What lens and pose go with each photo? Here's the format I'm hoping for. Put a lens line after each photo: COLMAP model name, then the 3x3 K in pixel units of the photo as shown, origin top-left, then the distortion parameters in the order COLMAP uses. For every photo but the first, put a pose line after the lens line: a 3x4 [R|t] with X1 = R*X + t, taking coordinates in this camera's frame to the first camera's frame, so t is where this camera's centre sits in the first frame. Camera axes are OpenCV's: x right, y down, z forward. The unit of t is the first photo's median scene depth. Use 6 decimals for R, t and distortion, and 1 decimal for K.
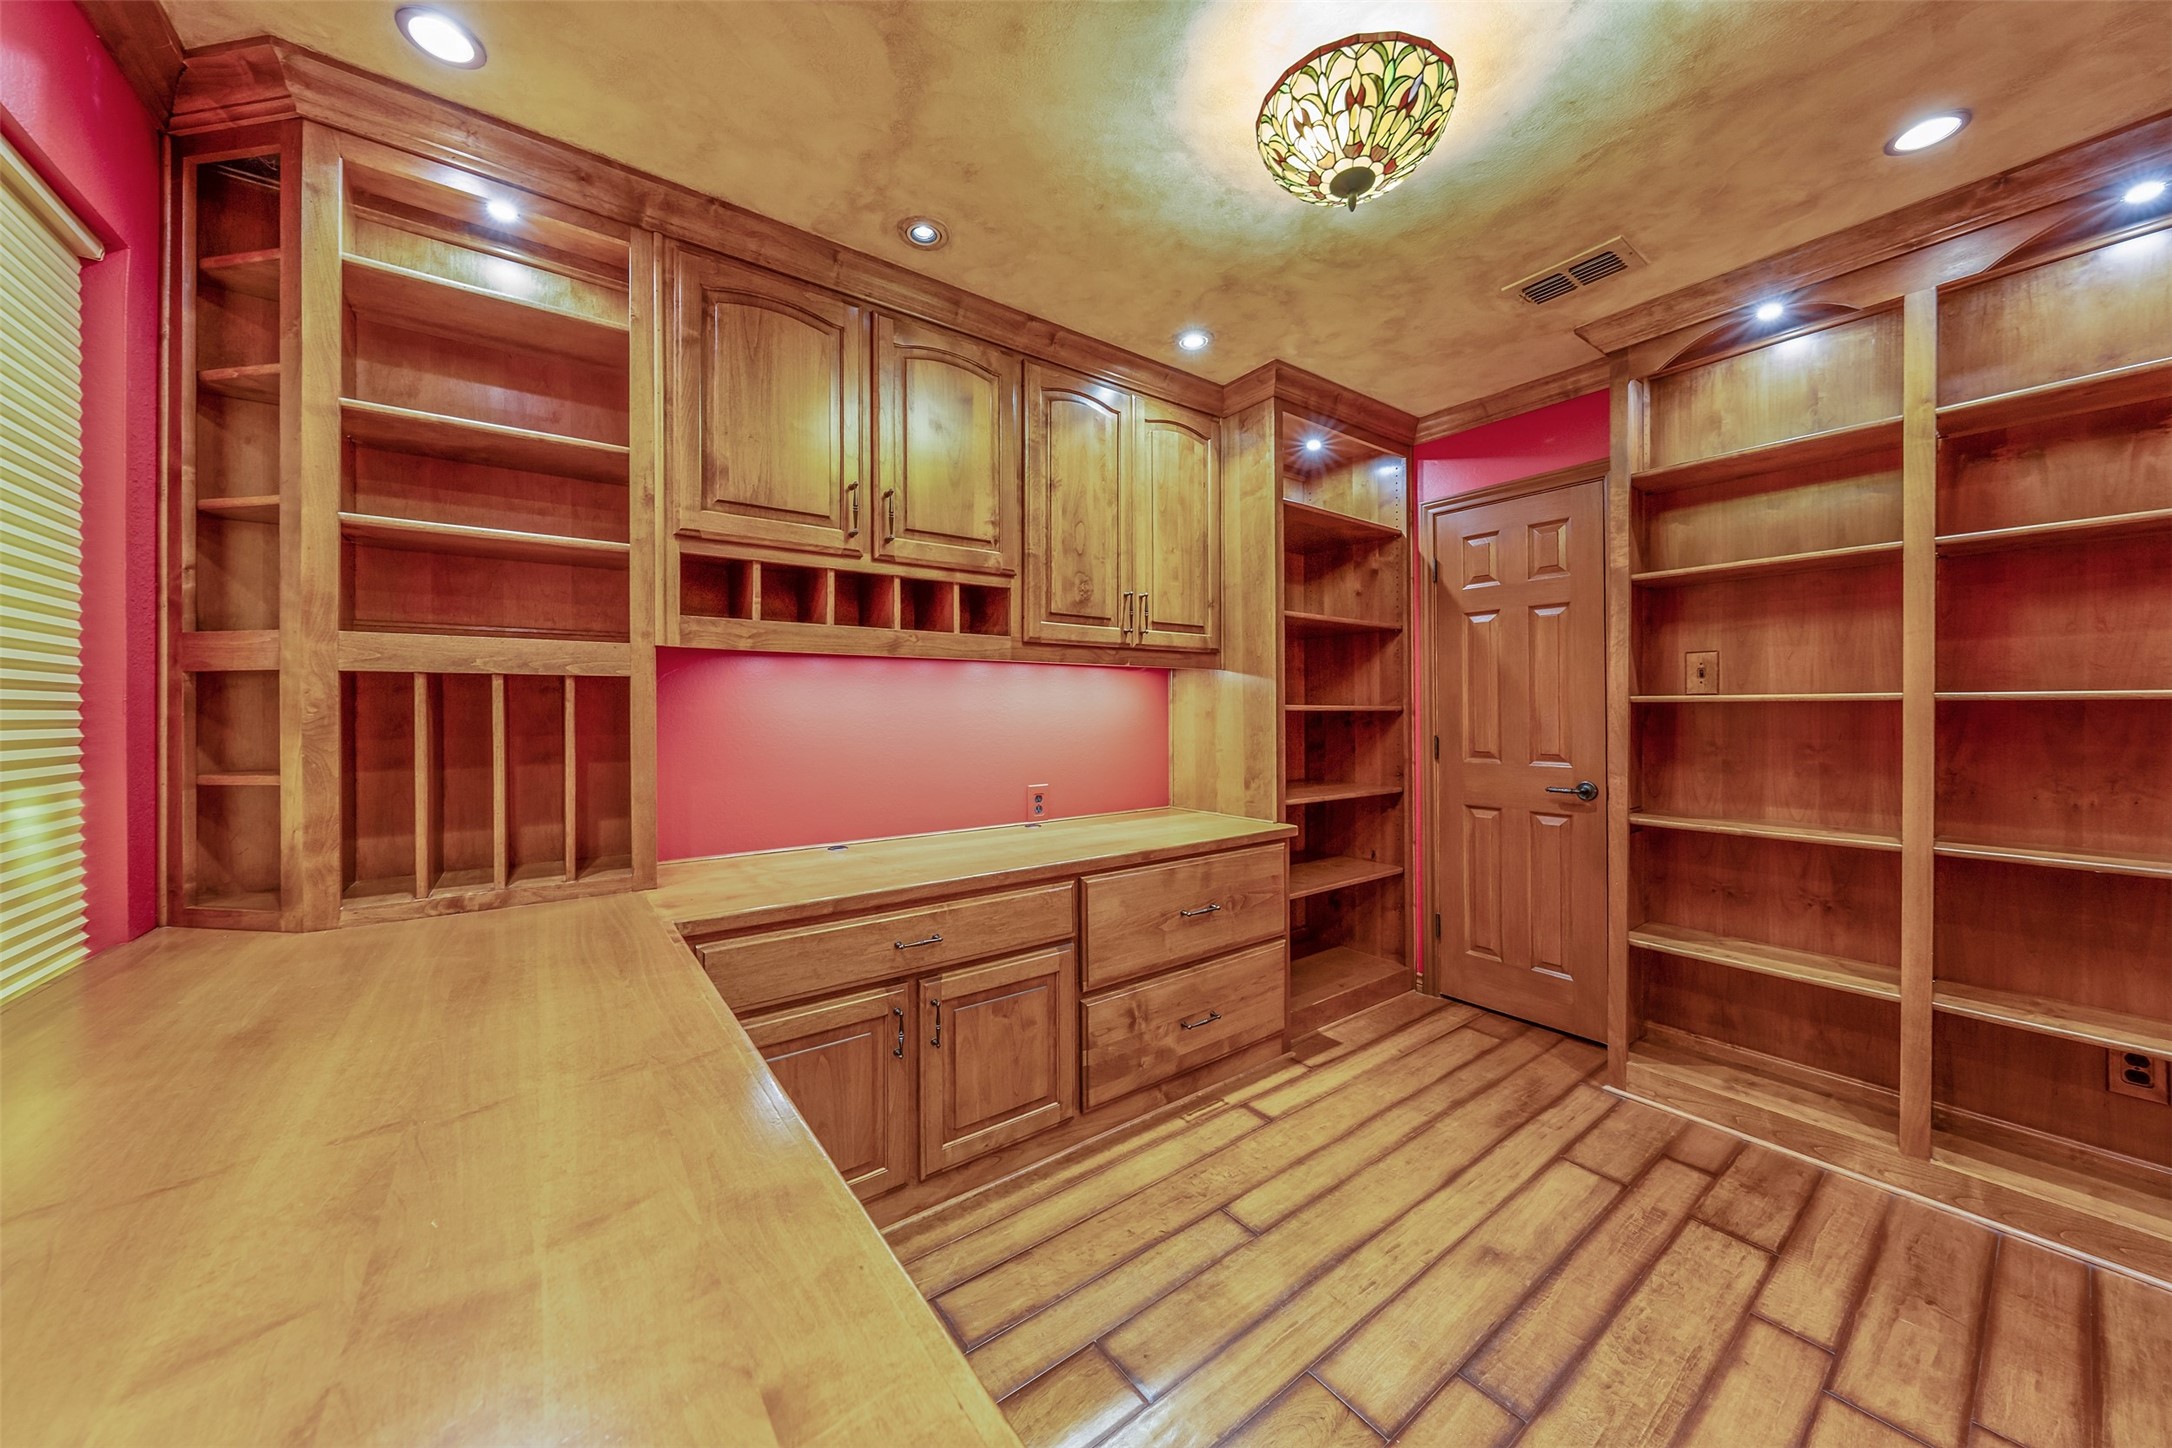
lens RADIAL K [[742.3, 0, 1084.4], [0, 742.3, 709.0], [0, 0, 1]] dist [-0.002565, -0.000118]
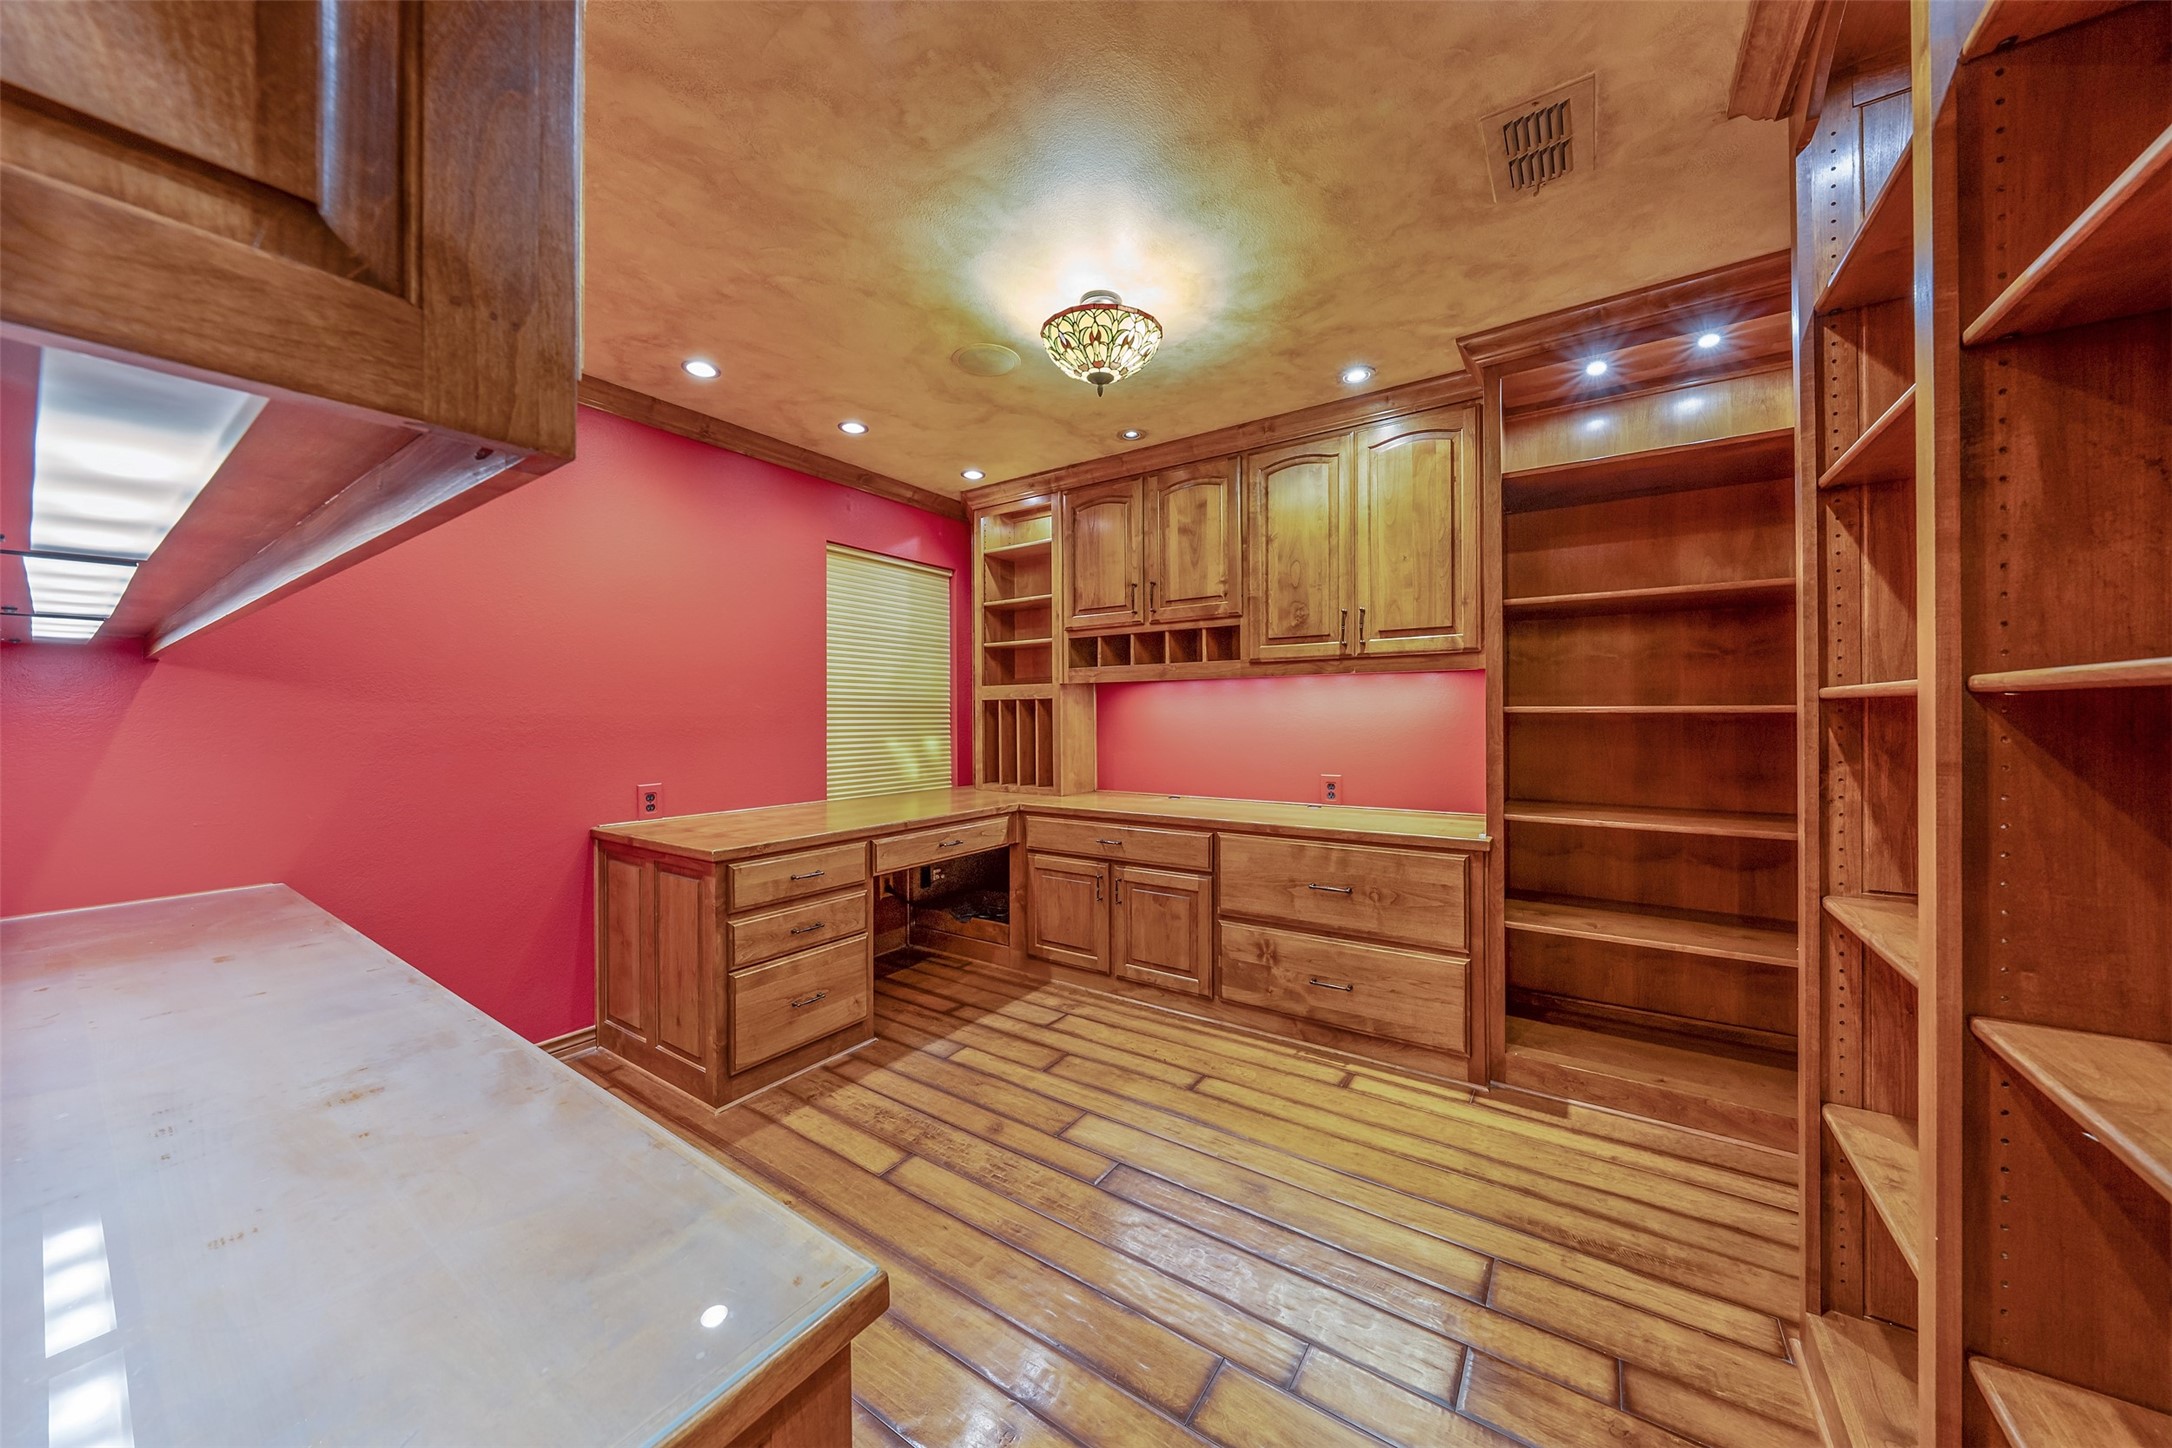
lens RADIAL K [[742.3, 0, 1083.6], [0, 742.3, 718.6], [0, 0, 1]] dist [-0.002565, -0.000118]
pose [[0.322758, 0.007308, -0.946453, 1.213973], [0.005635, 0.999938, 0.009643, -0.002953], [0.946465, -0.008446, 0.322697, 0.299029]]
